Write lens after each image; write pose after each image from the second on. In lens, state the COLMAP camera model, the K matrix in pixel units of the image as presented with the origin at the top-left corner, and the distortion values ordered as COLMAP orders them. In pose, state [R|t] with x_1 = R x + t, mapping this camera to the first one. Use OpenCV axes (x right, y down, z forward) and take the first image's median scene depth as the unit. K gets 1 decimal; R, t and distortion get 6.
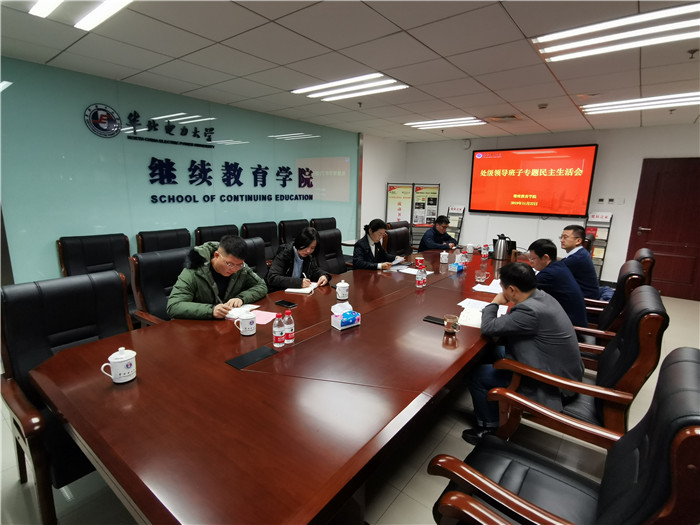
lens RADIAL K [[363.2, 0, 351.5], [0, 363.2, 261.4], [0, 0, 1]] dist [0.002733, 0.012354]
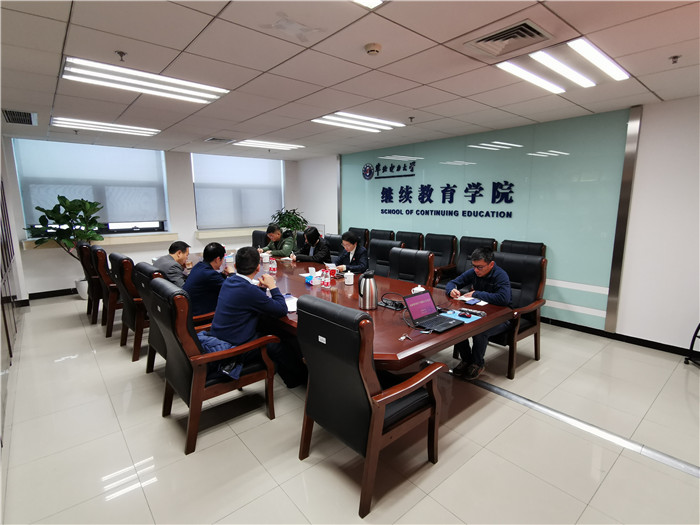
lens RADIAL K [[363.2, 0, 360.1], [0, 363.2, 266.6], [0, 0, 1]] dist [0.002733, 0.012354]
pose [[-0.177813, 0.164718, -0.970181, 1.030332], [-0.187916, 0.962066, 0.197781, -0.209923], [0.965956, 0.217481, -0.140115, 1.046132]]
